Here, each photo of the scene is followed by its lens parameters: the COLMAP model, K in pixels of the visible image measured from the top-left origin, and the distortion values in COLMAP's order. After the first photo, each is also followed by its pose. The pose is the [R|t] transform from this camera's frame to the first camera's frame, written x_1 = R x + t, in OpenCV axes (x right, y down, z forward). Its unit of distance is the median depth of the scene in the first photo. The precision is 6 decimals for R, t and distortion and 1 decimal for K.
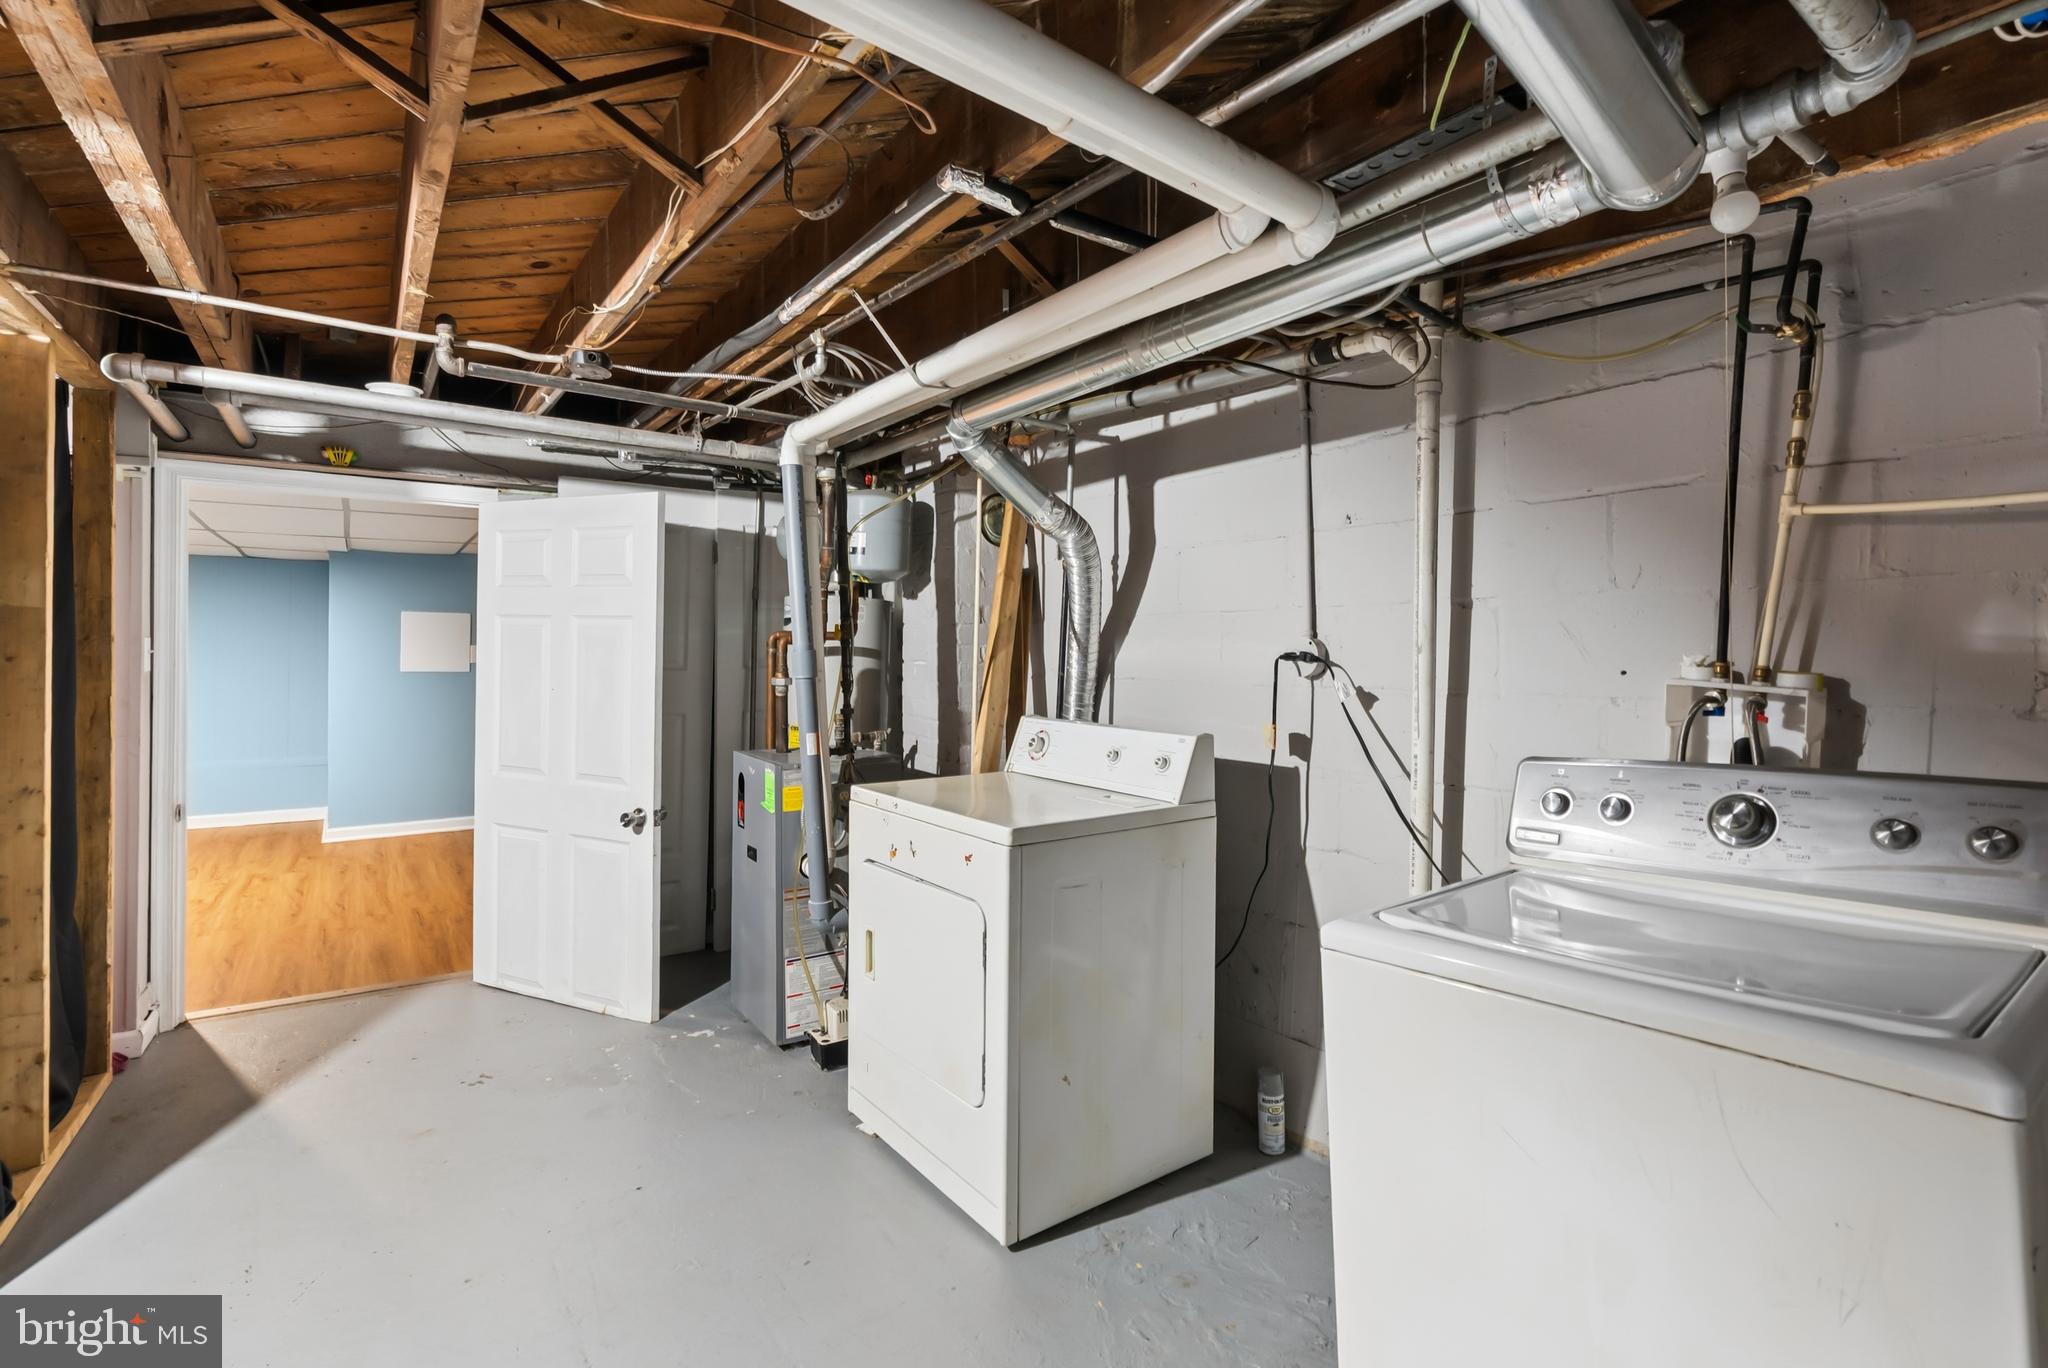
lens RADIAL K [[962.4, 0, 1013.2], [0, 962.4, 678.7], [0, 0, 1]] dist [-0.004088, 0.000198]
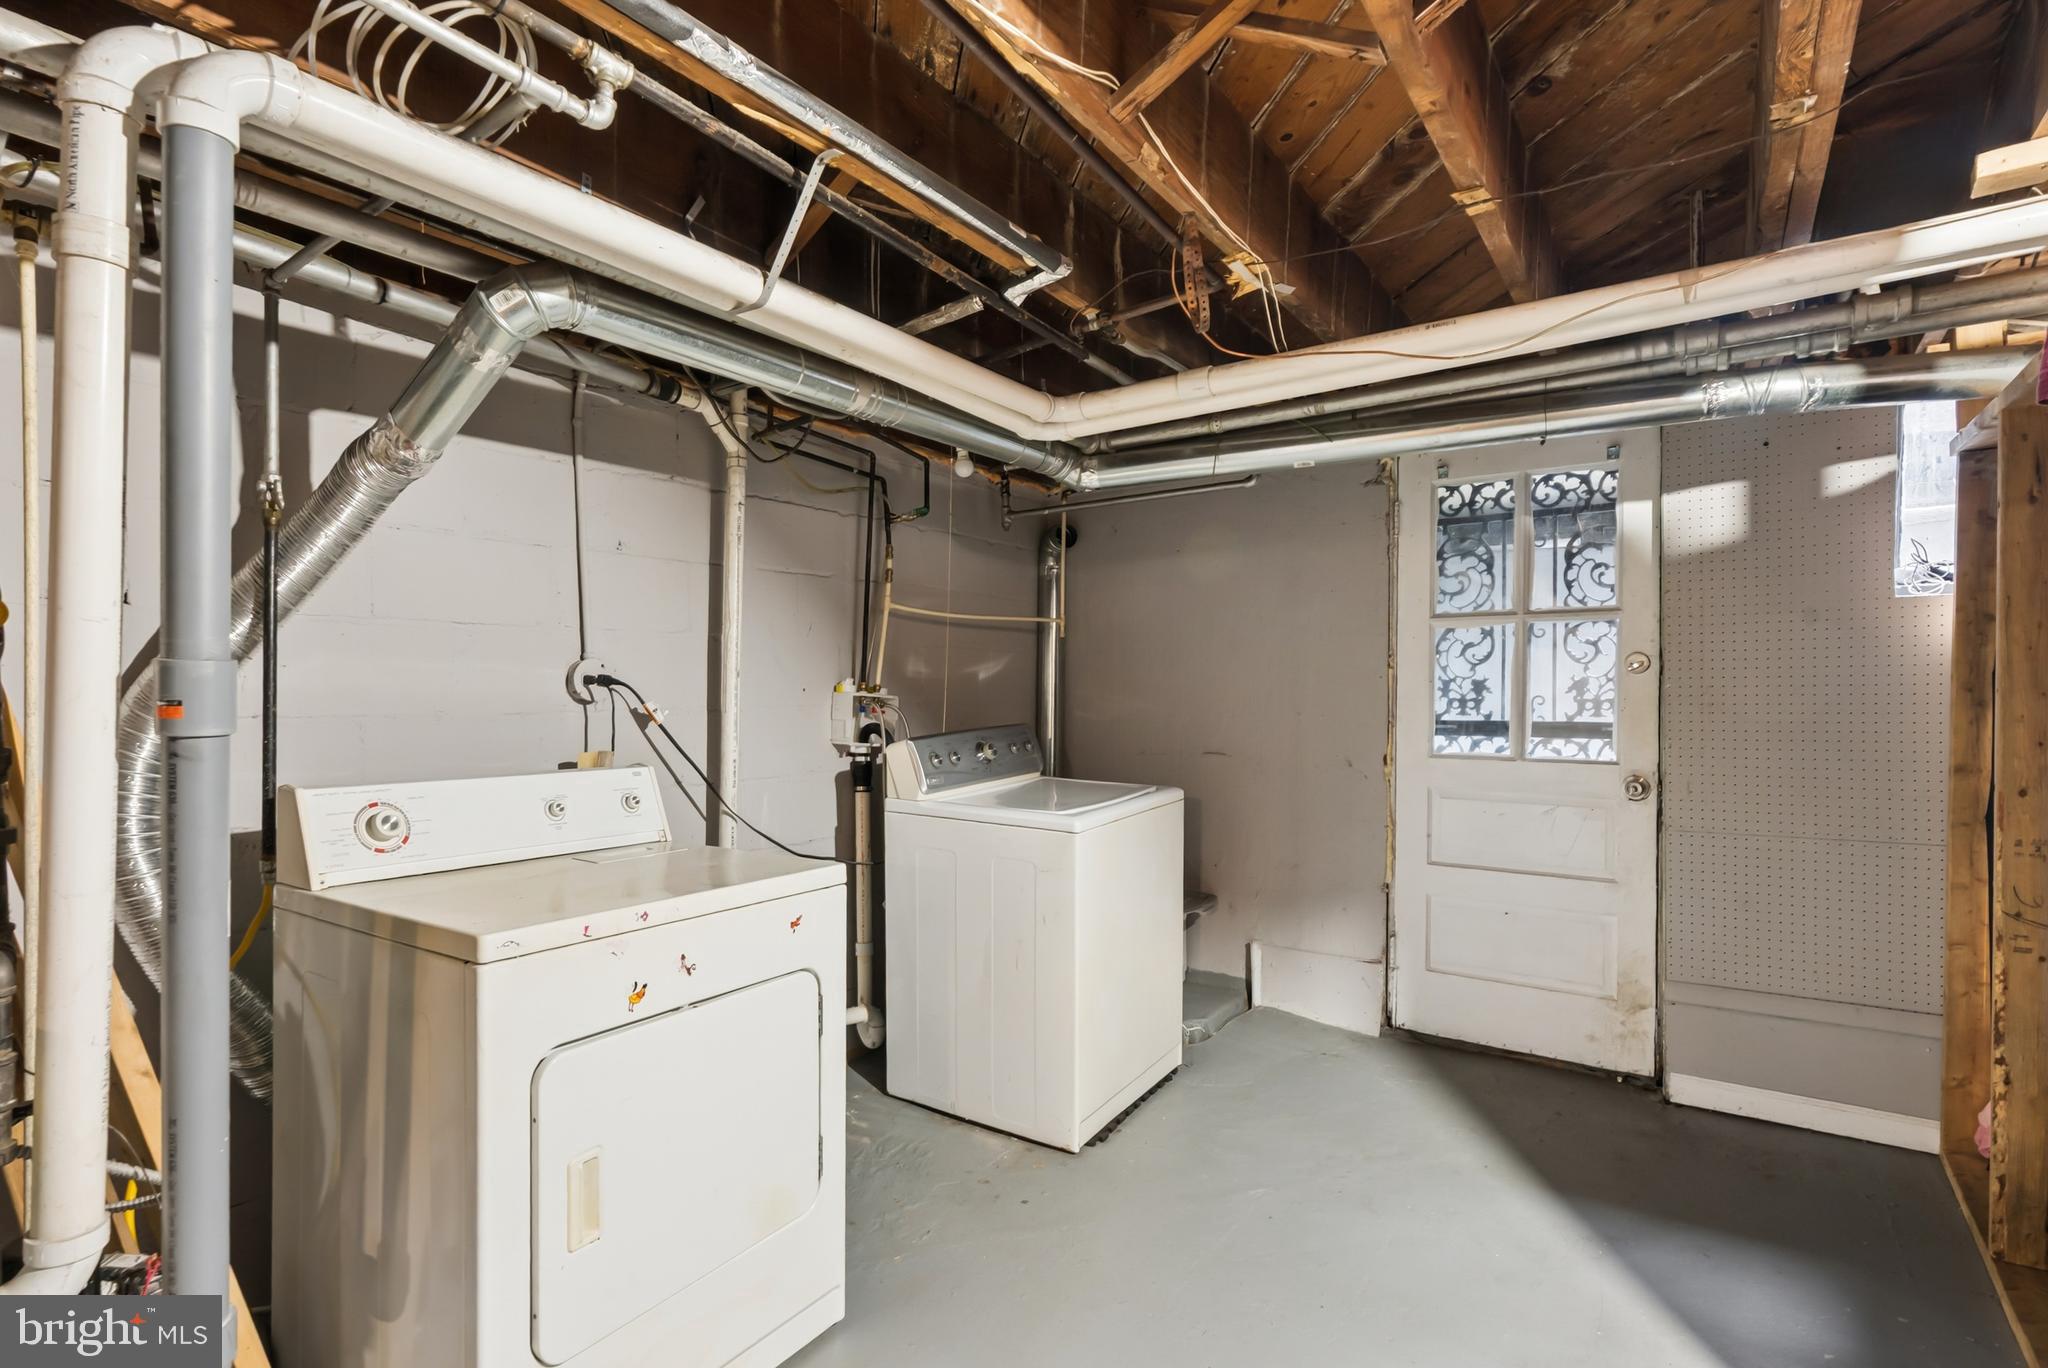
lens RADIAL K [[926.1, 0, 1024.0], [0, 926.1, 684.0], [0, 0, 1]] dist [-0.021457, 0.000087]
pose [[-0.310382, 0.006486, 0.950590, -0.803053], [0.025976, 0.999661, 0.001661, -0.009204], [-0.950257, 0.025208, -0.310445, 1.010521]]
